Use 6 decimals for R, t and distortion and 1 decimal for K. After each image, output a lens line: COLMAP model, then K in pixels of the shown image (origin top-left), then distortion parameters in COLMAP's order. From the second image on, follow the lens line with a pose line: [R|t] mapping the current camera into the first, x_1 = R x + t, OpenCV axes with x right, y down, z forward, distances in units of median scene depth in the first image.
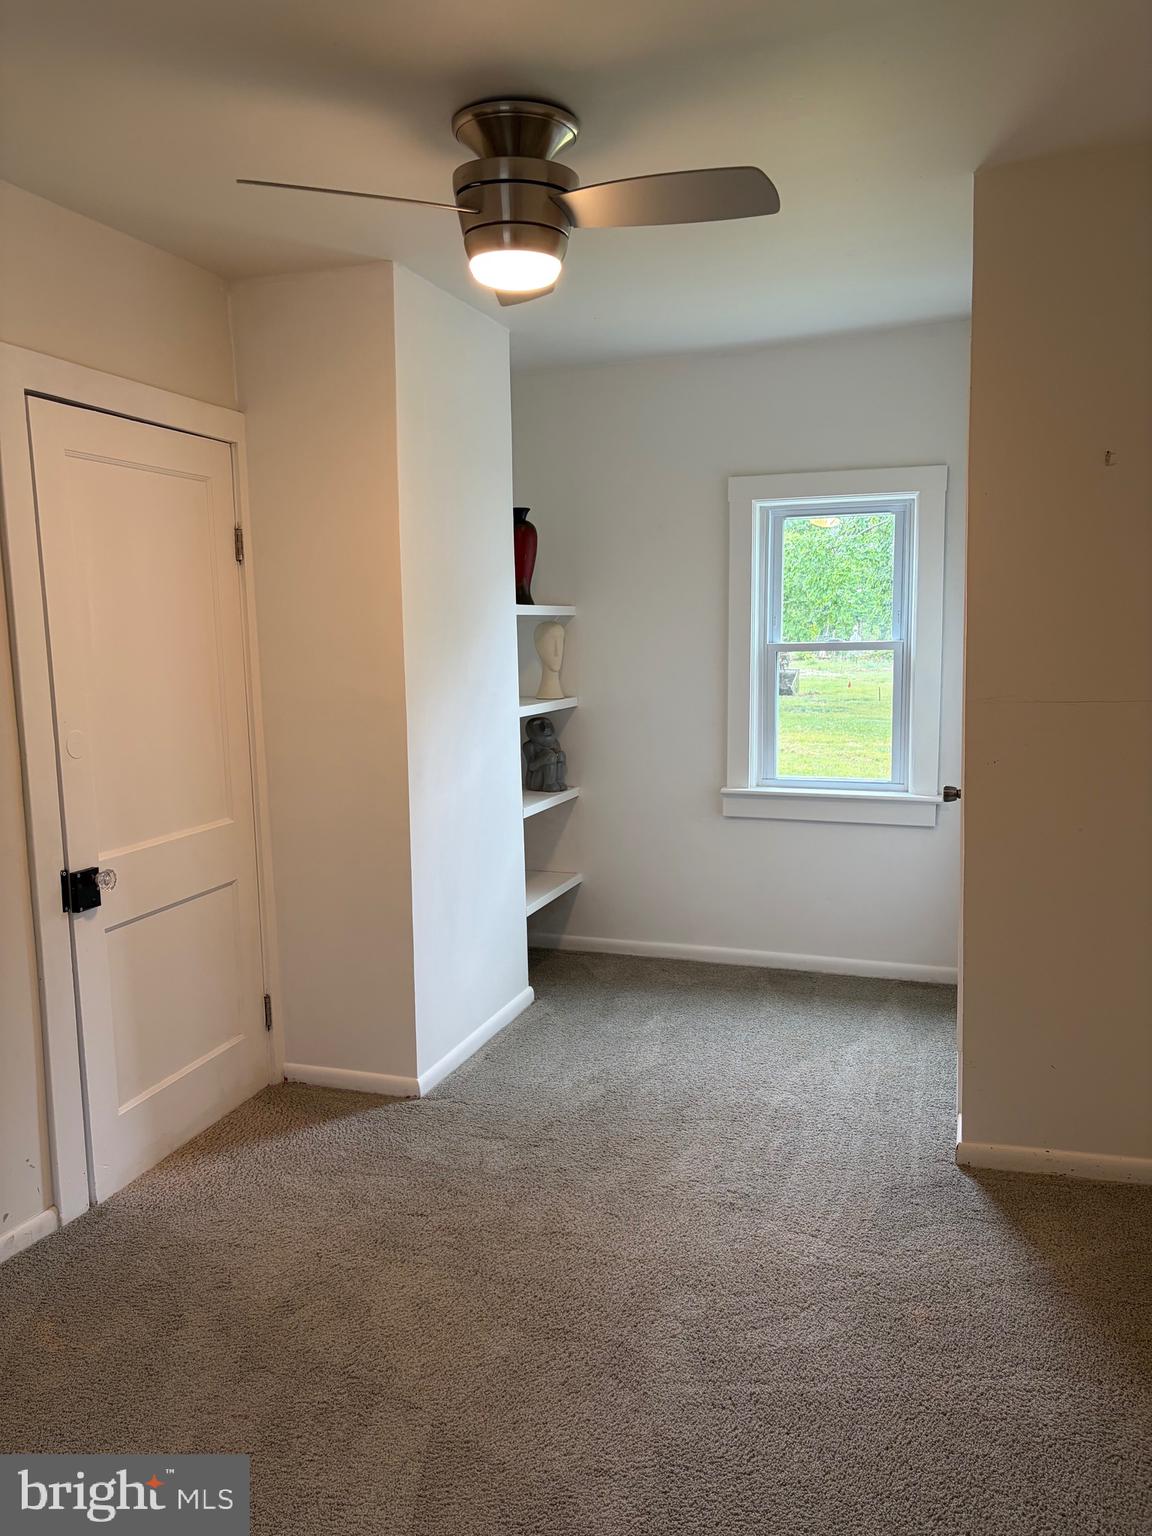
lens RADIAL K [[1162.9, 0, 578.9], [0, 1162.9, 802.9], [0, 0, 1]] dist [0.212577, -0.294946]
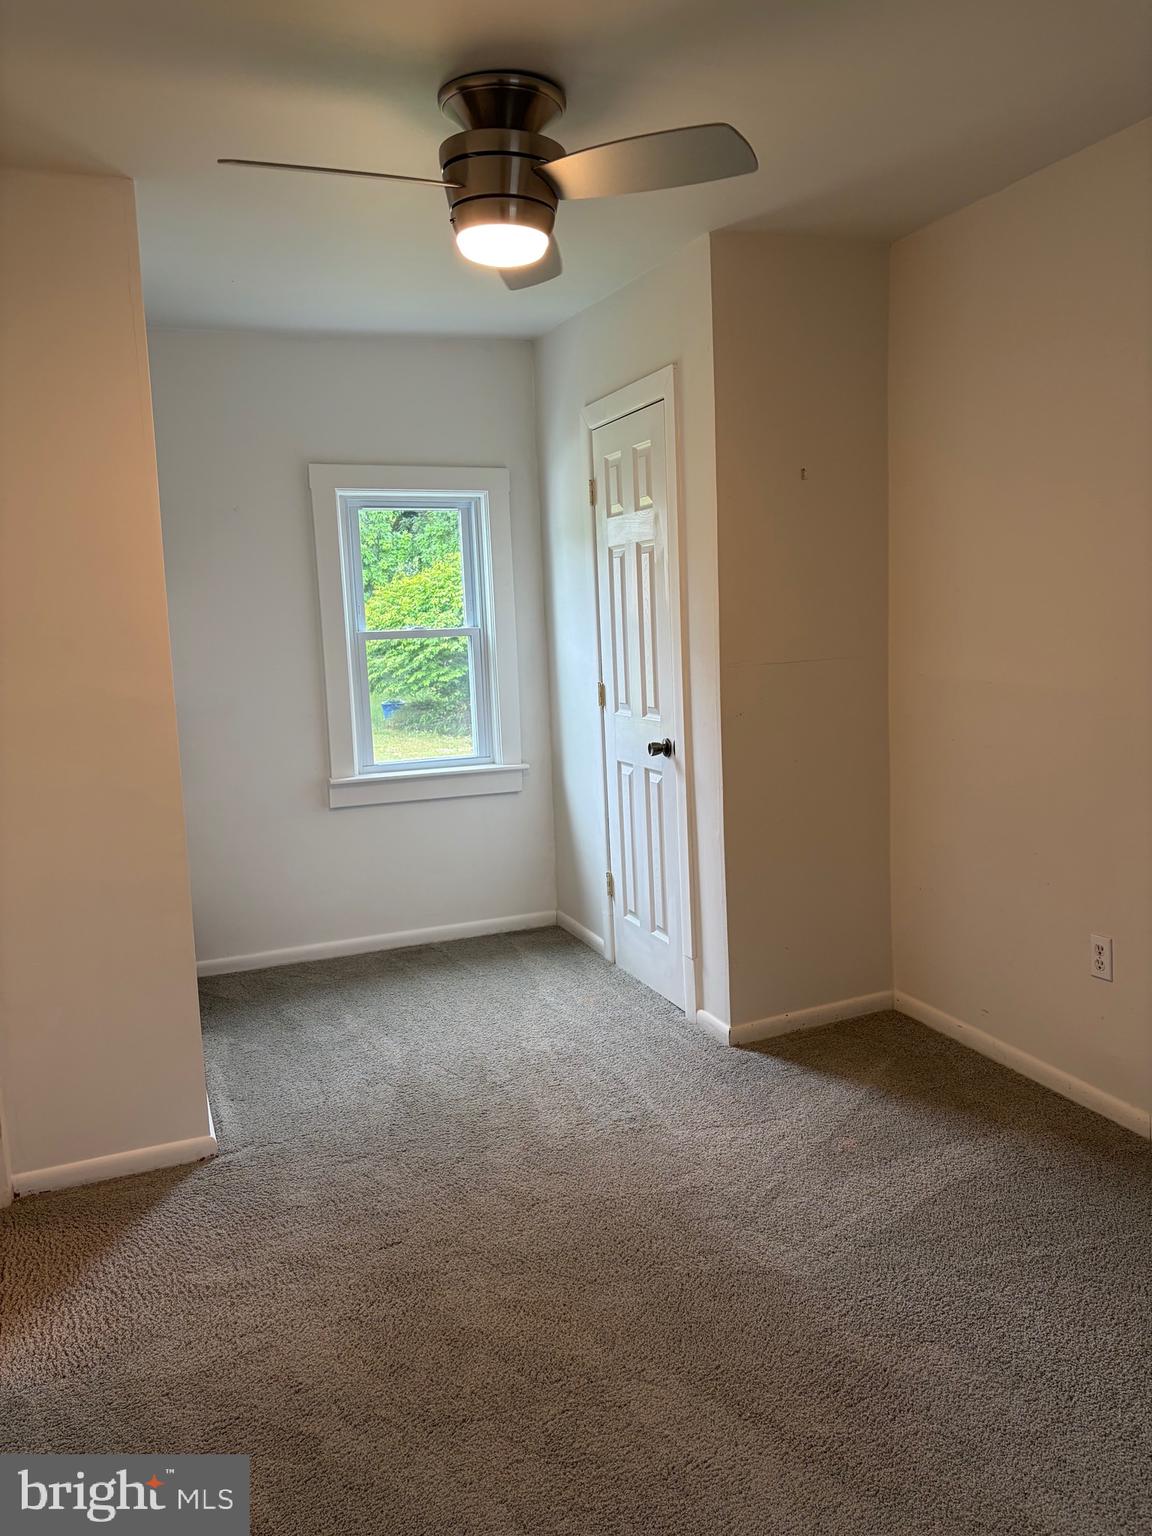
lens RADIAL K [[1162.9, 0, 578.9], [0, 1162.9, 802.9], [0, 0, 1]] dist [0.212577, -0.294946]
pose [[0.766657, -0.127114, 0.629348, -0.367272], [0.124952, 0.991004, 0.047948, -0.015454], [-0.629781, 0.041879, 0.775643, 0.105482]]
